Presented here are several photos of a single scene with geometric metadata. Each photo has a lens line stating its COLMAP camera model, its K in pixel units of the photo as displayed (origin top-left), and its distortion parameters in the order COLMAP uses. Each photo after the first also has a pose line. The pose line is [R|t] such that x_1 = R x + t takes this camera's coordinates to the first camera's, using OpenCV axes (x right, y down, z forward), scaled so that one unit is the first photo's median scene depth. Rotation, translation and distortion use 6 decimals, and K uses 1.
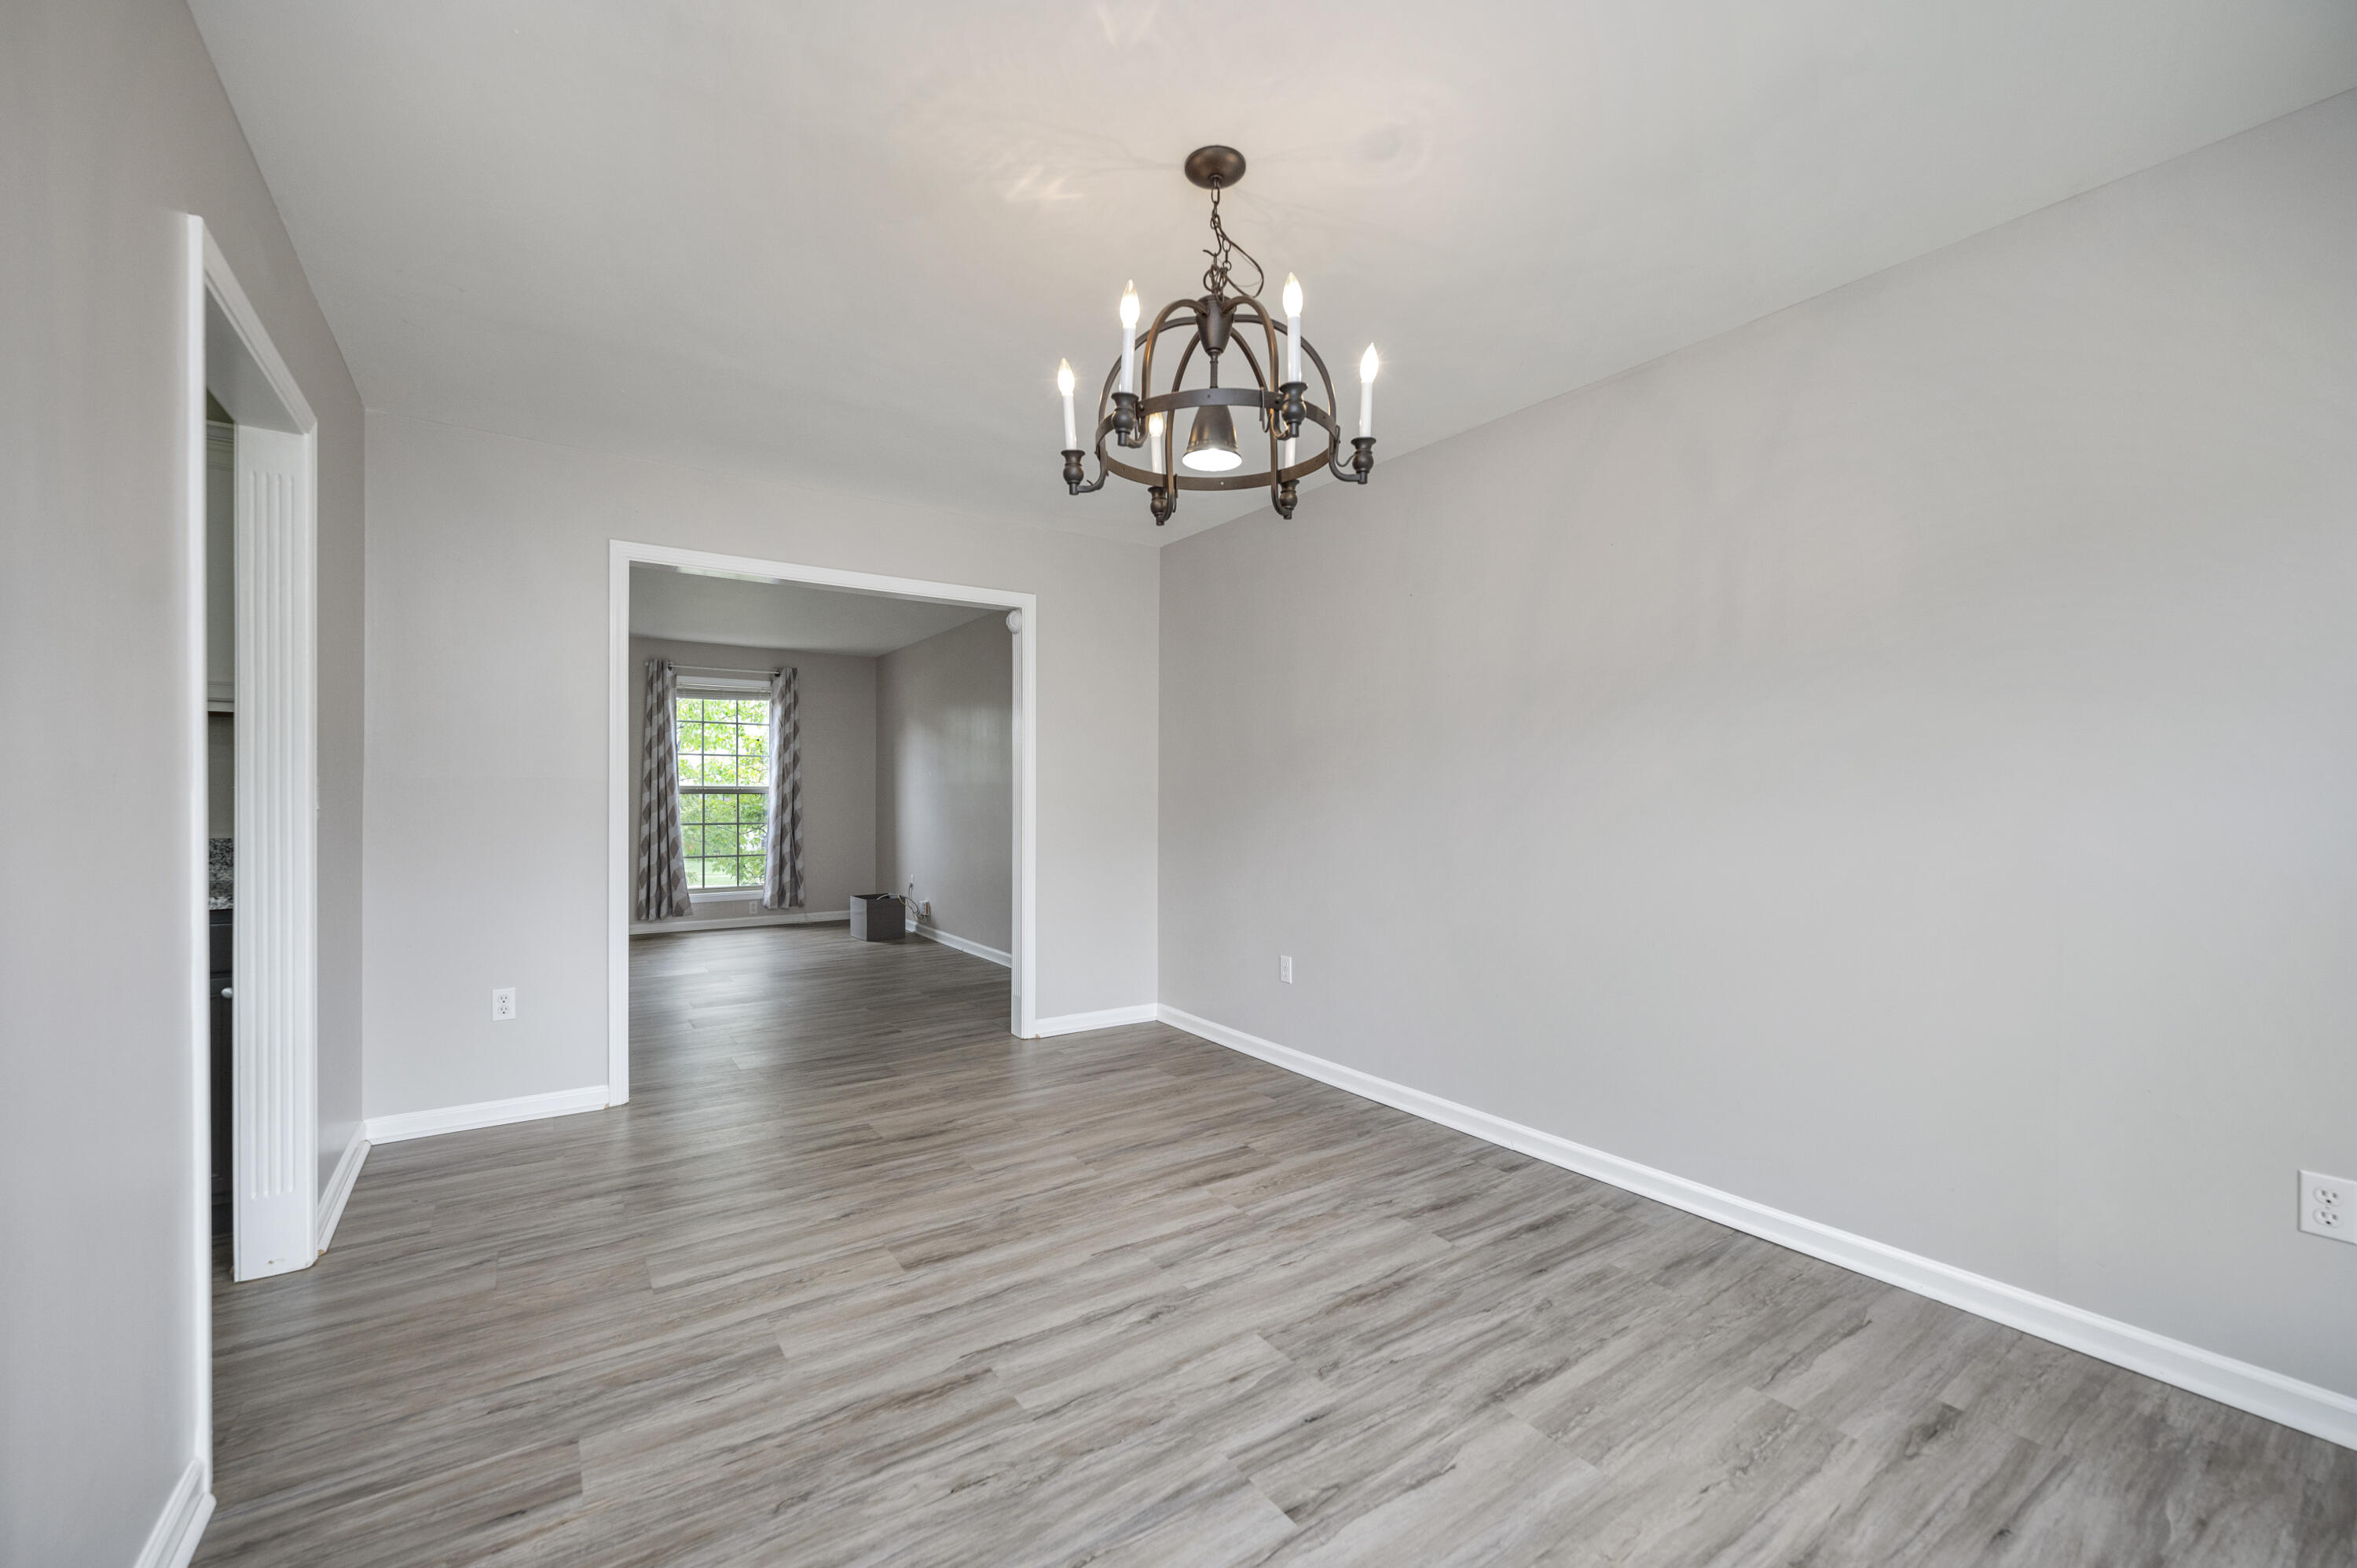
lens RADIAL K [[957.5, 0, 1172.2], [0, 957.5, 790.5], [0, 0, 1]] dist [-0.004017, 0.001012]
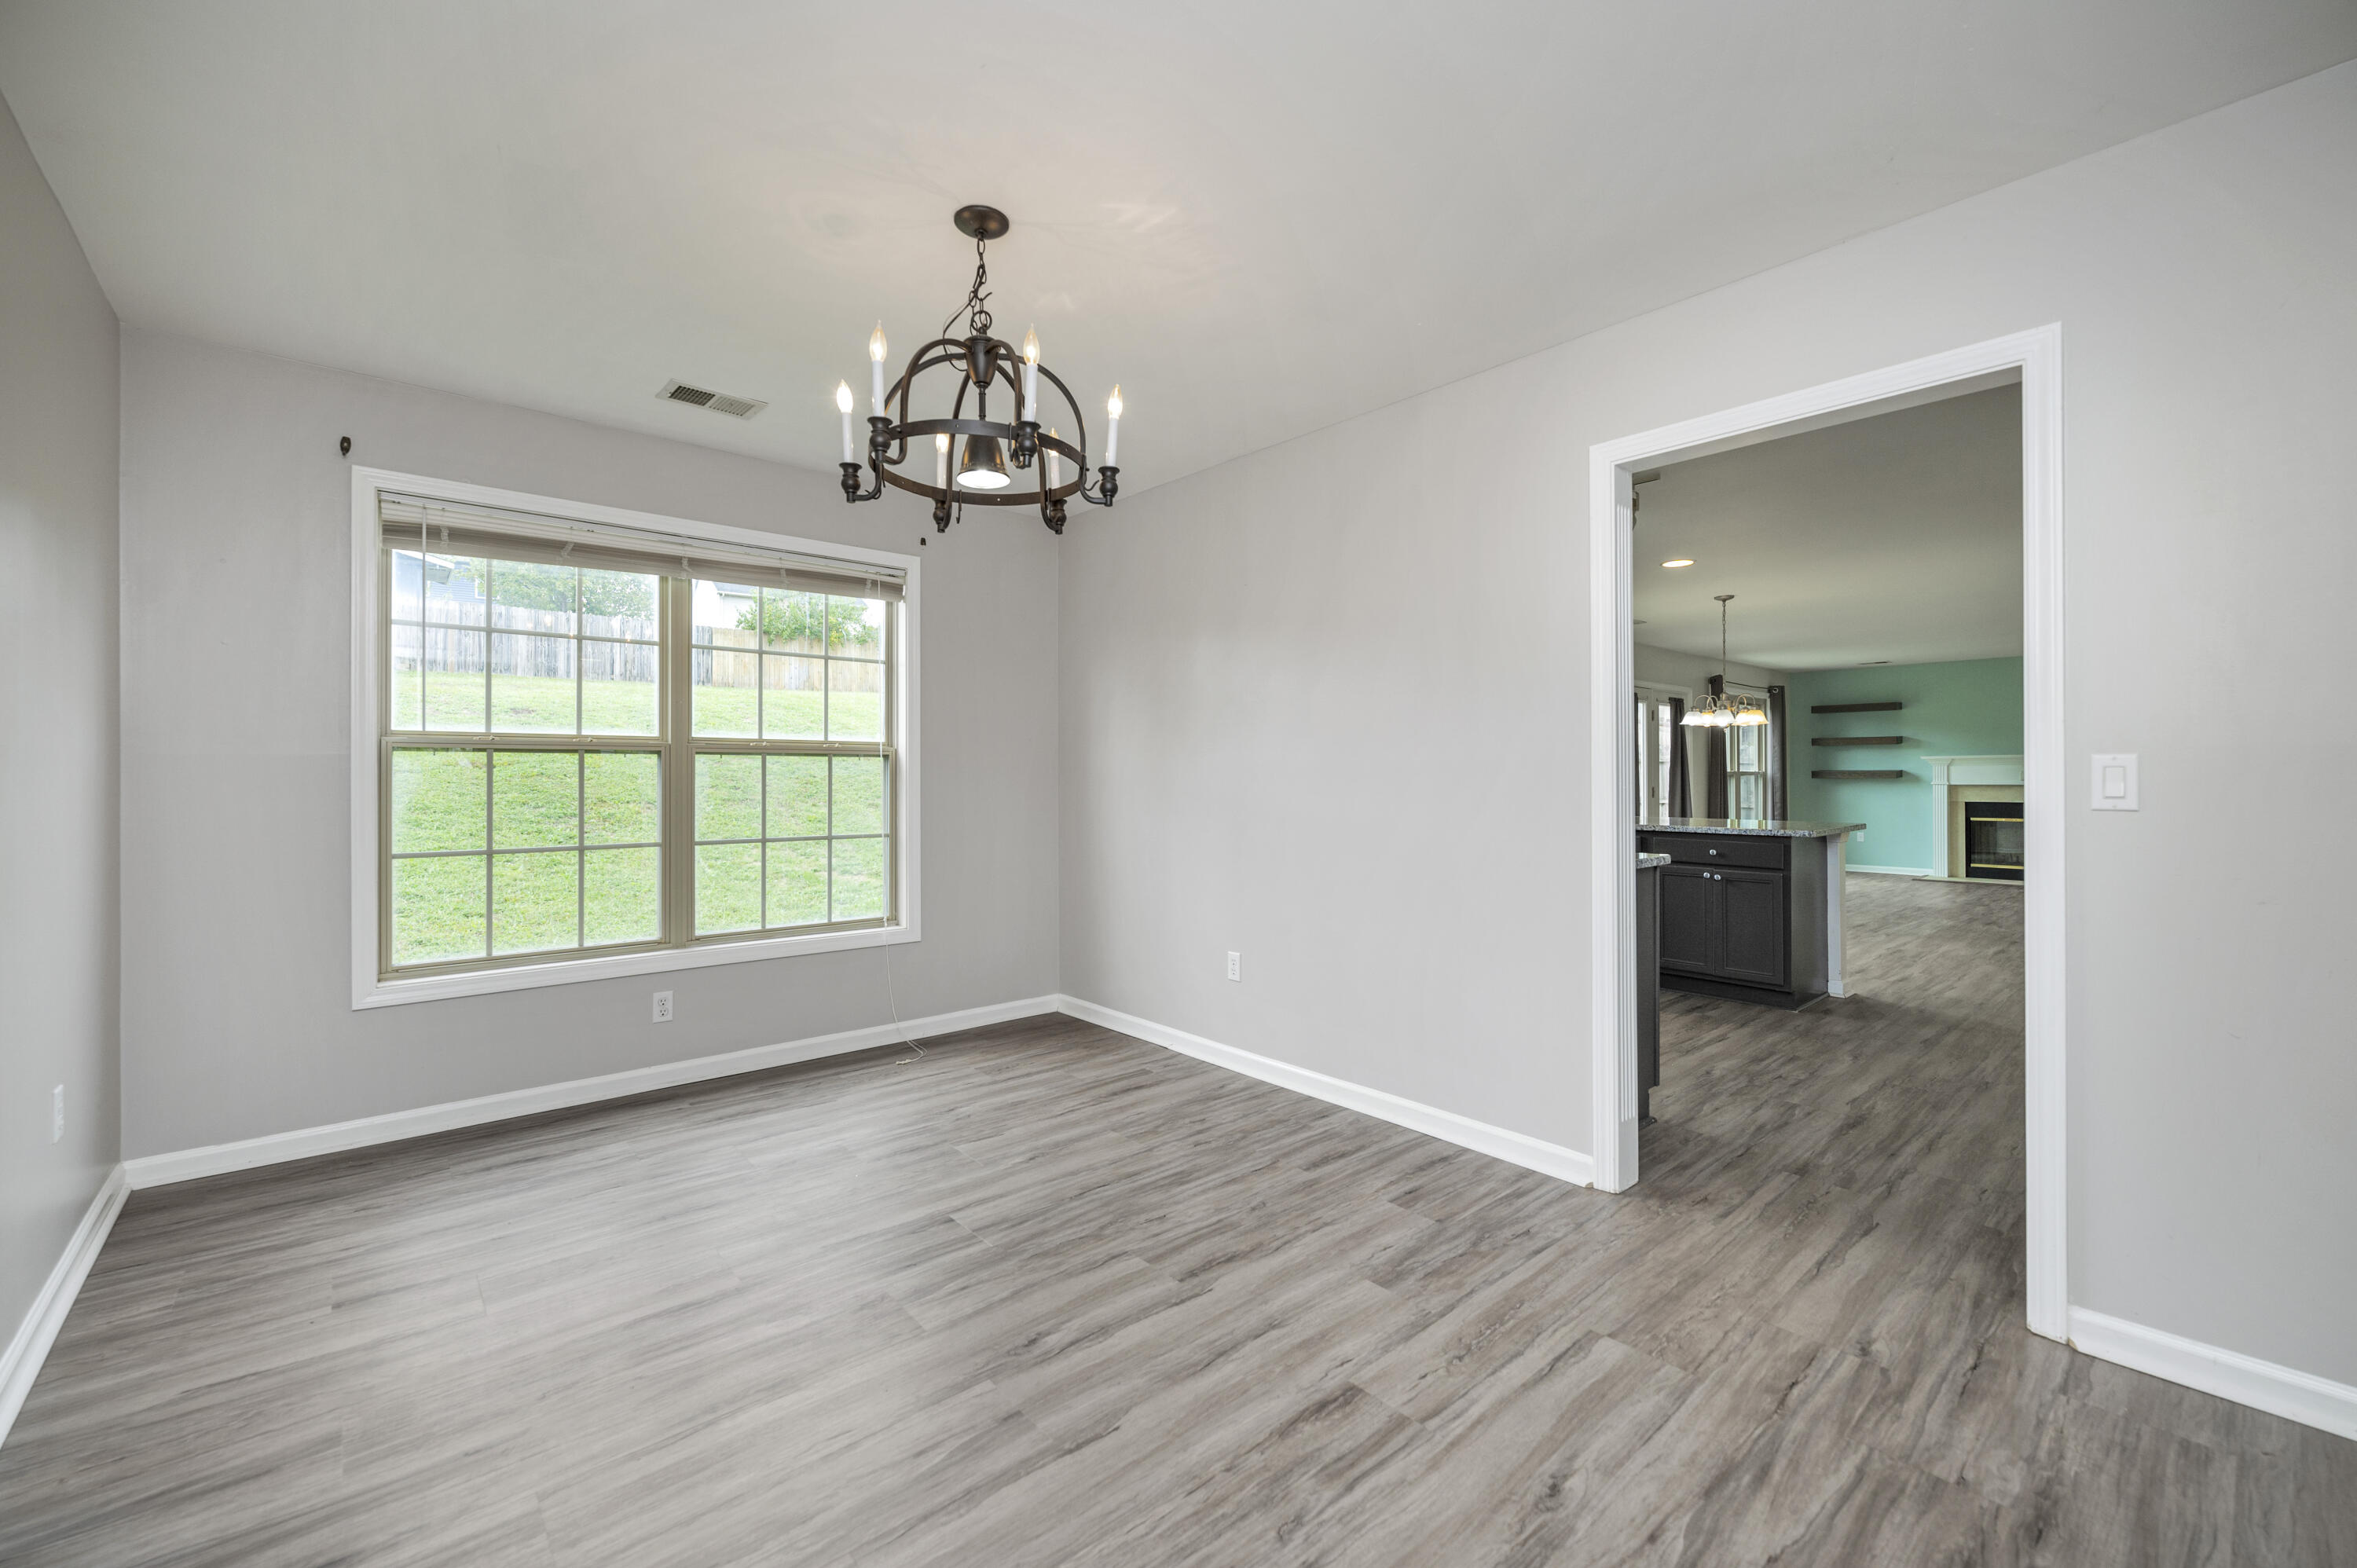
lens RADIAL K [[957.5, 0, 1166.4], [0, 957.5, 770.0], [0, 0, 1]] dist [-0.004017, 0.001012]
pose [[-0.994572, -0.001473, -0.104038, -0.051734], [-0.000500, 0.999956, -0.009381, 0.007542], [0.104047, -0.009278, -0.994529, 1.990481]]
